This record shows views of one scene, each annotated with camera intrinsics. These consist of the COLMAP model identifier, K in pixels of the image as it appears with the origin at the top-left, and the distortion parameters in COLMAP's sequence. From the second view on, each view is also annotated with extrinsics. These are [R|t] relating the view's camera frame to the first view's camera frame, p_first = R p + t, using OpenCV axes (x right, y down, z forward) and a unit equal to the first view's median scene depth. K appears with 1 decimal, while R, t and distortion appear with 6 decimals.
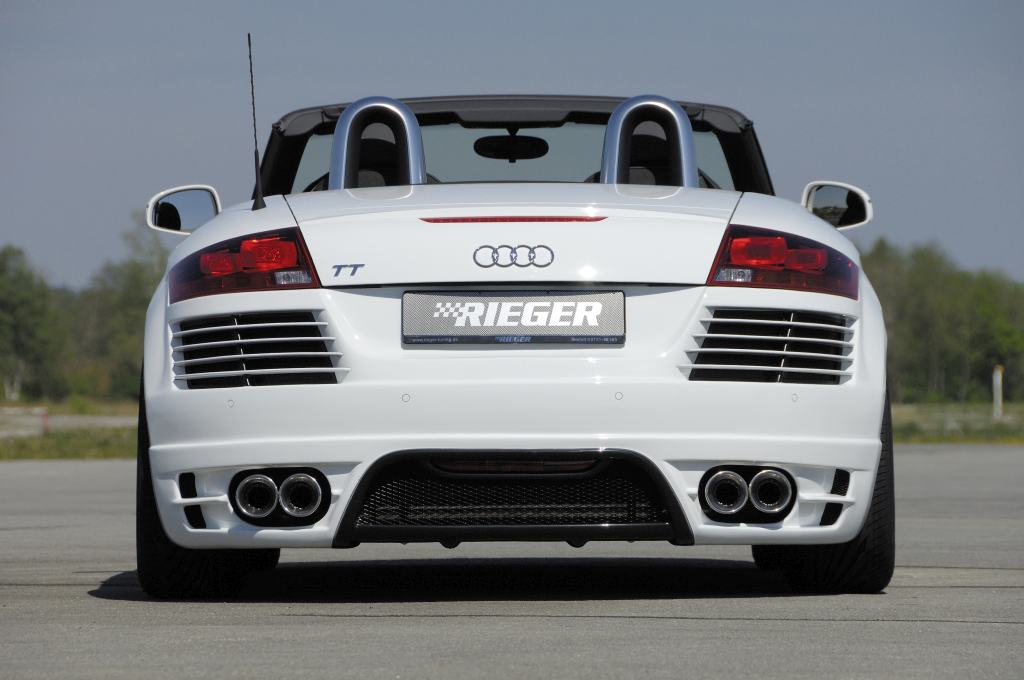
lens RADIAL K [[7286.7, 0, 516.5], [0, 7286.7, 340.9], [0, 0, 1]] dist [4.142162, 0.000000]
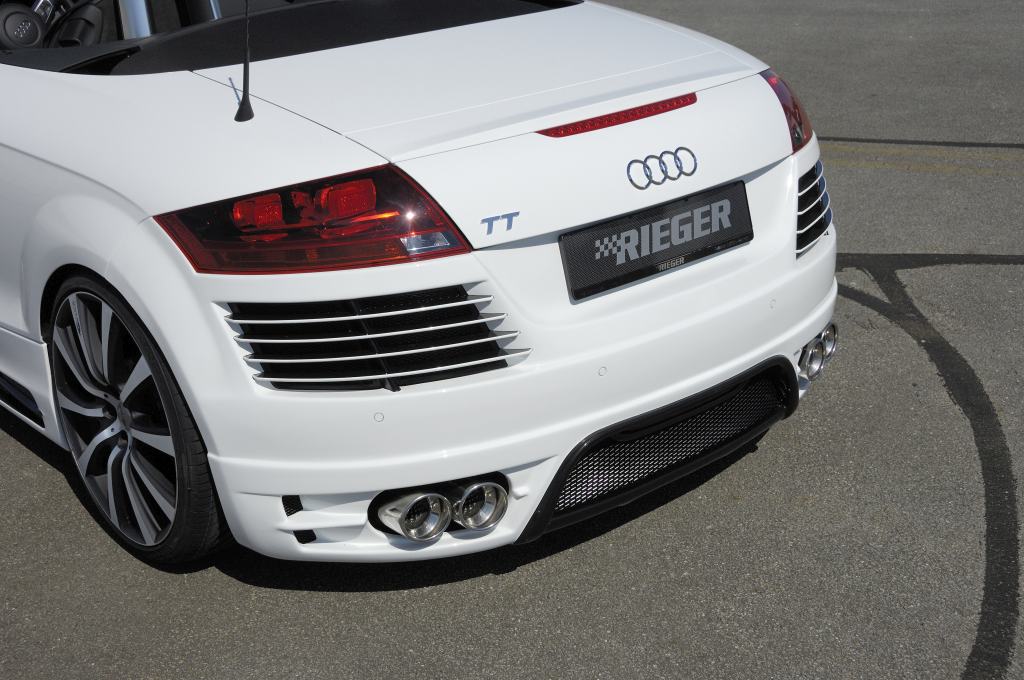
lens RADIAL K [[1432.7, 0, 504.5], [0, 1432.7, 364.2], [0, 0, 1]] dist [0.115035, 0.000000]
pose [[0.739223, -0.279362, 0.612786, -0.120746], [0.032791, 0.923757, 0.381574, -0.054112], [-0.672662, -0.261974, 0.692022, 0.891878]]
